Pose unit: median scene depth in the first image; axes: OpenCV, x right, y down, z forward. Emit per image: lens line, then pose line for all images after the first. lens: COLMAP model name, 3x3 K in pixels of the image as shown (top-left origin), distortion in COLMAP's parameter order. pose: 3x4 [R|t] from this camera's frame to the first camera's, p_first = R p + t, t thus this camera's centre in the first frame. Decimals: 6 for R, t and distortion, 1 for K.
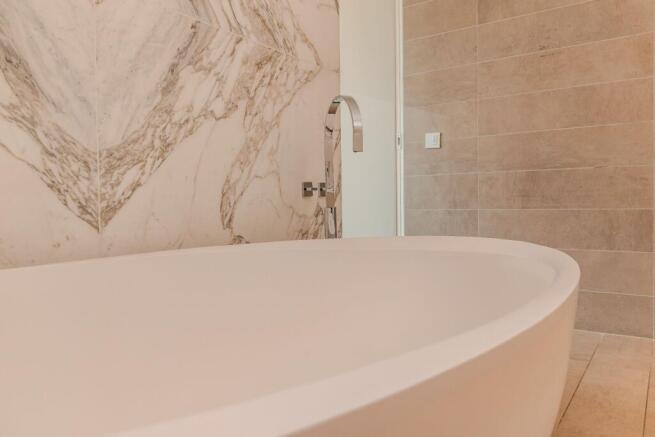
lens RADIAL K [[477.6, 0, 328.5], [0, 477.6, 219.5], [0, 0, 1]] dist [-0.005641, -0.003973]
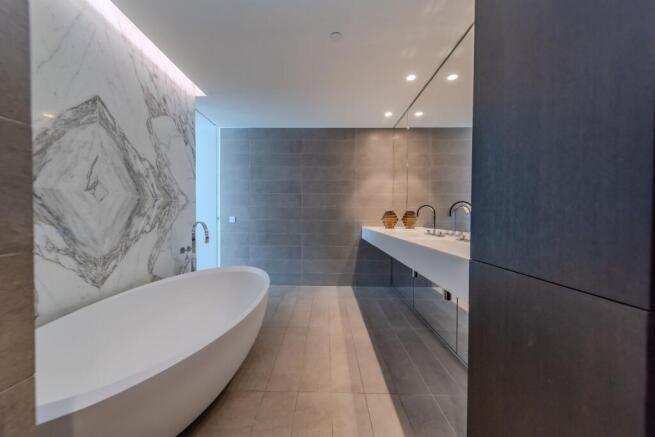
lens RADIAL K [[229.4, 0, 328.4], [0, 229.4, 217.5], [0, 0, 1]] dist [0.001621, -0.000272]
pose [[0.813219, 0.013307, 0.581806, -0.166307], [-0.003308, 0.999828, -0.018245, -0.289733], [-0.581948, 0.012912, 0.813123, -0.640335]]
